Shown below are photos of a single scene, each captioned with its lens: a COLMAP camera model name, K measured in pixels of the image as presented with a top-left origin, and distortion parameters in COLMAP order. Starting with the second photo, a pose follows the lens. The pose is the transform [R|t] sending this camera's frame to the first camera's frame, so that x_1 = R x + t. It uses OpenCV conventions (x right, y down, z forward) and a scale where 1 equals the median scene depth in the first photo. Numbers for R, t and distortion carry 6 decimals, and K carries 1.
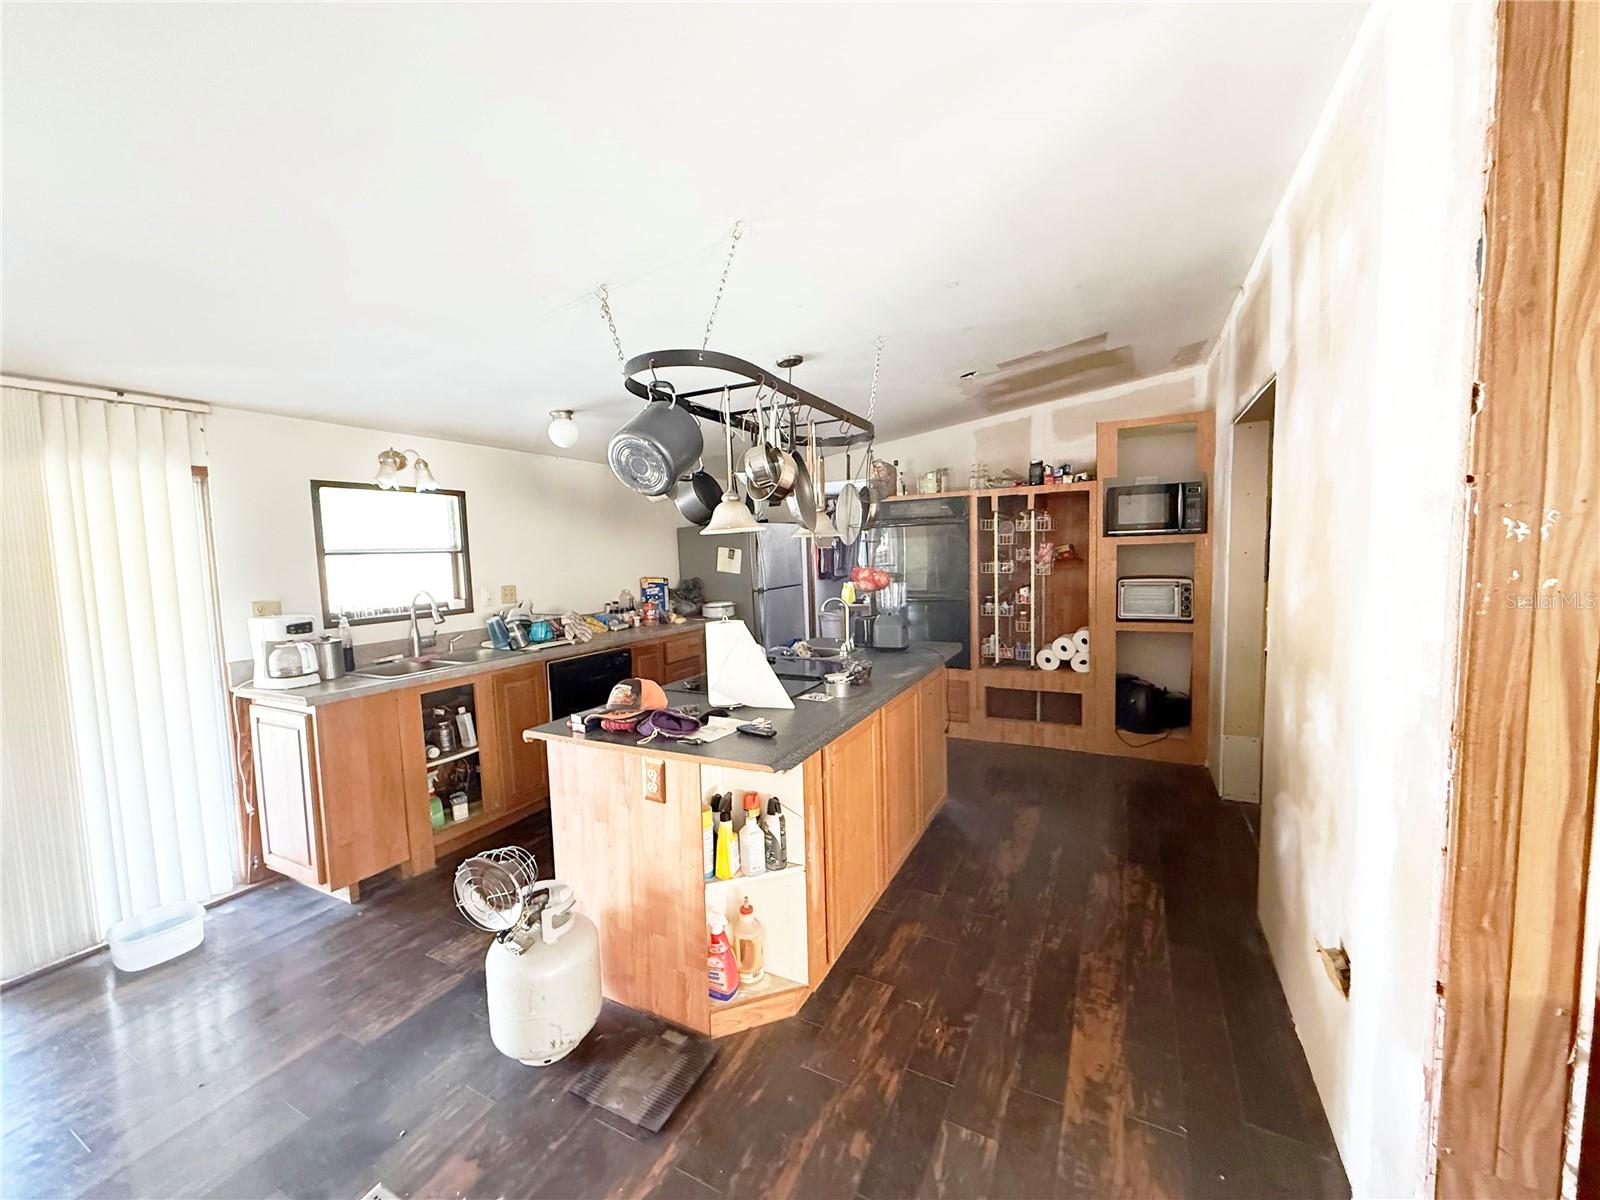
lens RADIAL K [[641.3, 0, 799.4], [0, 641.3, 598.6], [0, 0, 1]] dist [0.001028, 0.000139]
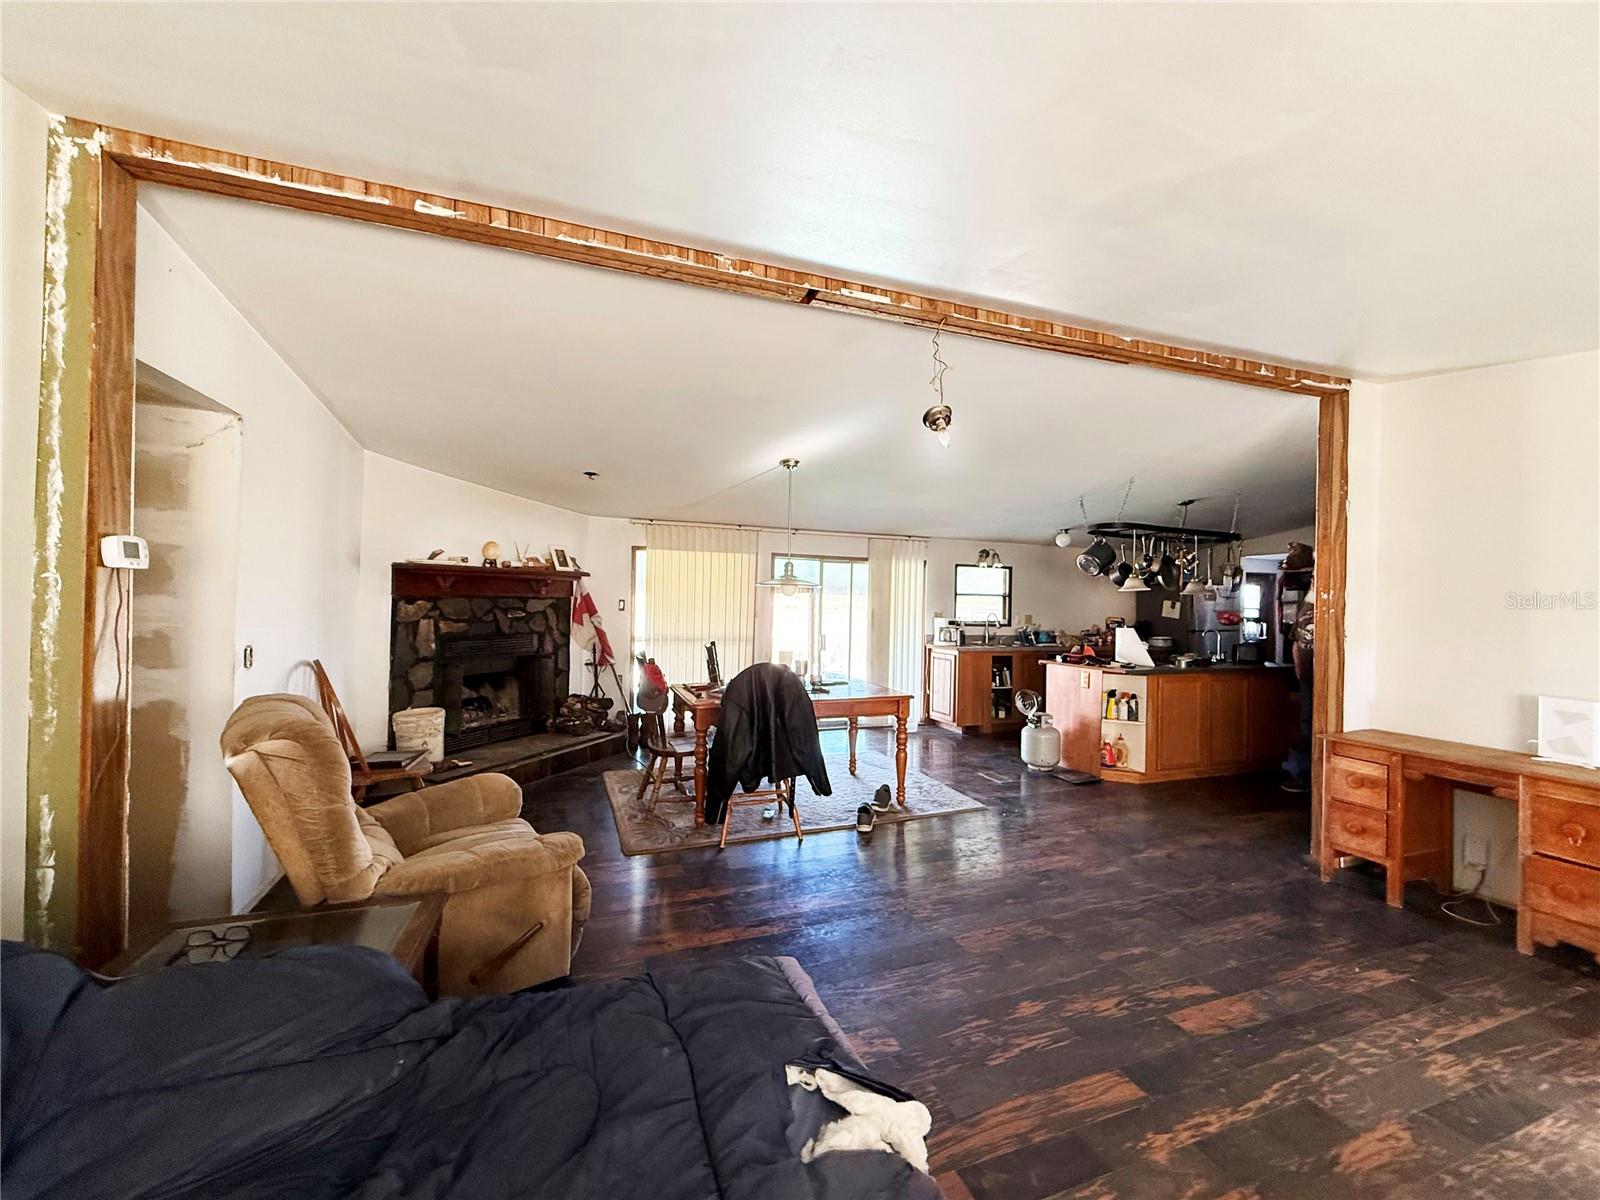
lens RADIAL K [[641.3, 0, 798.8], [0, 641.3, 599.5], [0, 0, 1]] dist [0.001028, 0.000139]
pose [[0.738614, 0.038691, -0.673017, 0.466068], [-0.093730, 0.994549, -0.045690, 0.122427], [0.667580, 0.096829, 0.738215, -1.247562]]
